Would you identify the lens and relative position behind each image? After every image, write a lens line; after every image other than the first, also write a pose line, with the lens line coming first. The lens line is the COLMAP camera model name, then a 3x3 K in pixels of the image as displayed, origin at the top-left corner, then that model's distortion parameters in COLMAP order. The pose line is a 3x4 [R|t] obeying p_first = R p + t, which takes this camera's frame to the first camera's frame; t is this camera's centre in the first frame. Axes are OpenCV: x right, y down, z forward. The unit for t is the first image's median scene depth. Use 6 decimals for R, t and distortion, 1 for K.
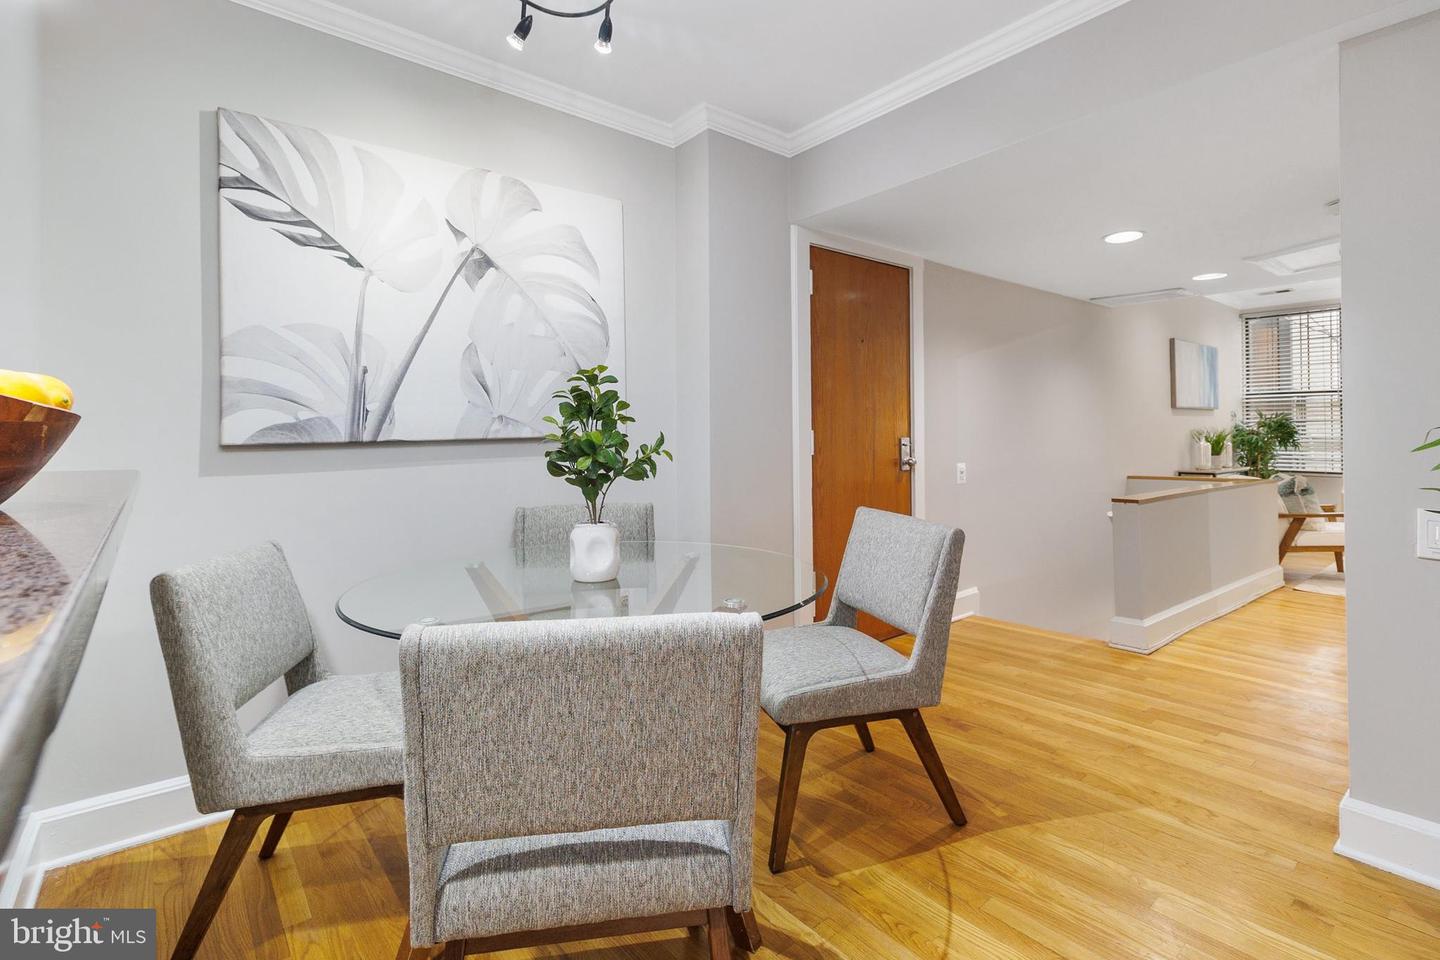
lens RADIAL K [[673.3, 0, 711.9], [0, 673.3, 424.8], [0, 0, 1]] dist [-0.000179, -0.000016]
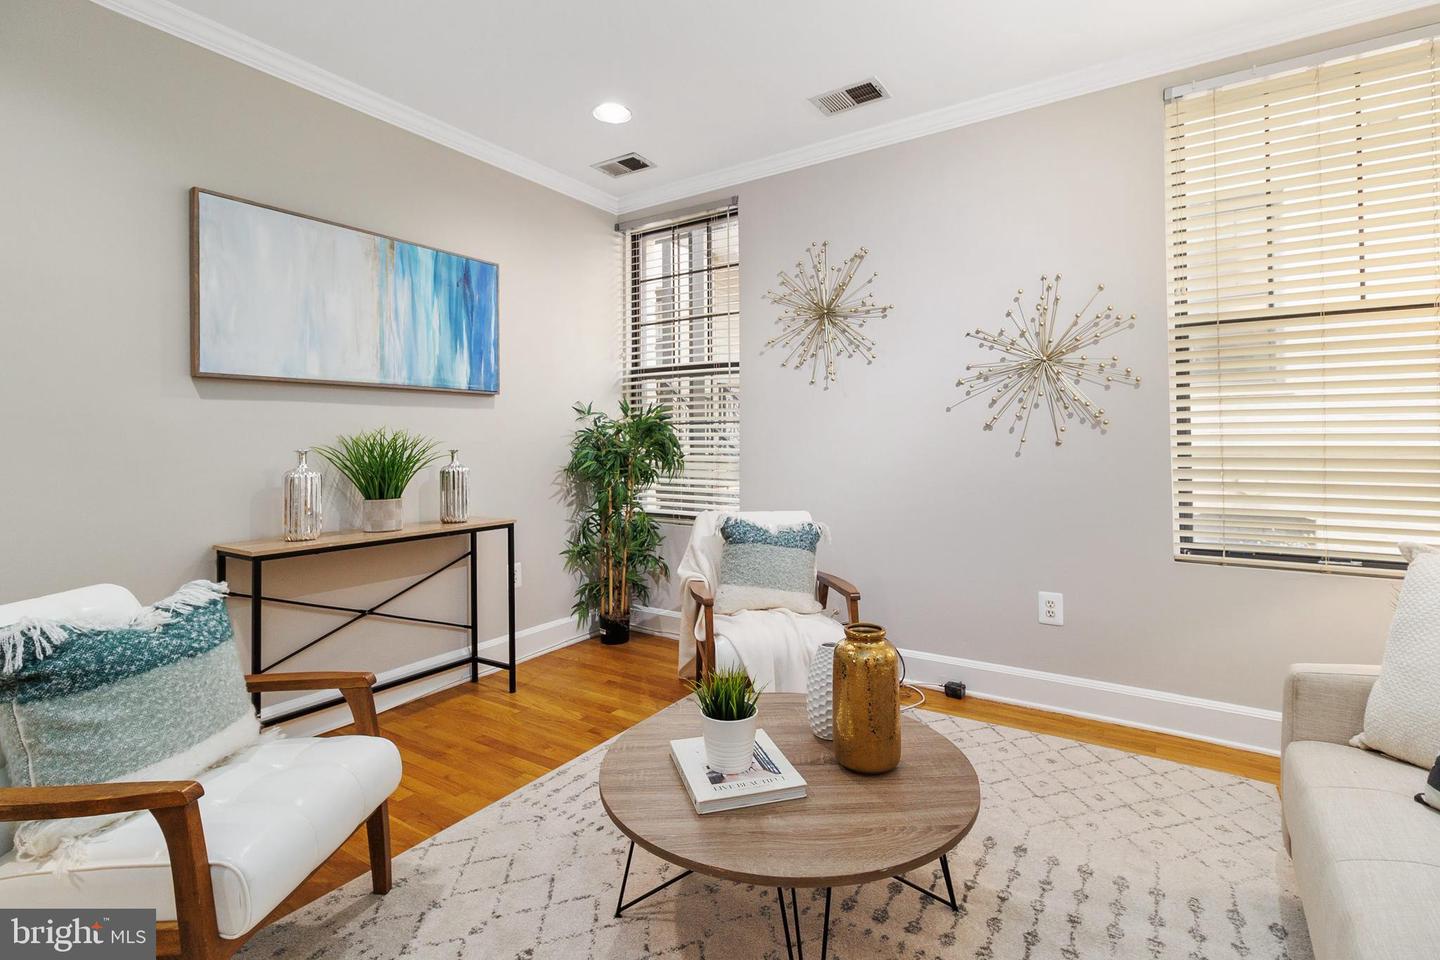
lens RADIAL K [[681.1, 0, 717.6], [0, 681.1, 429.8], [0, 0, 1]] dist [0.004099, 0.000464]
pose [[0.949945, 0.005186, 0.312374, 1.321489], [-0.003447, 0.999975, -0.006120, 0.008538], [-0.312399, 0.004737, 0.949939, 0.876170]]
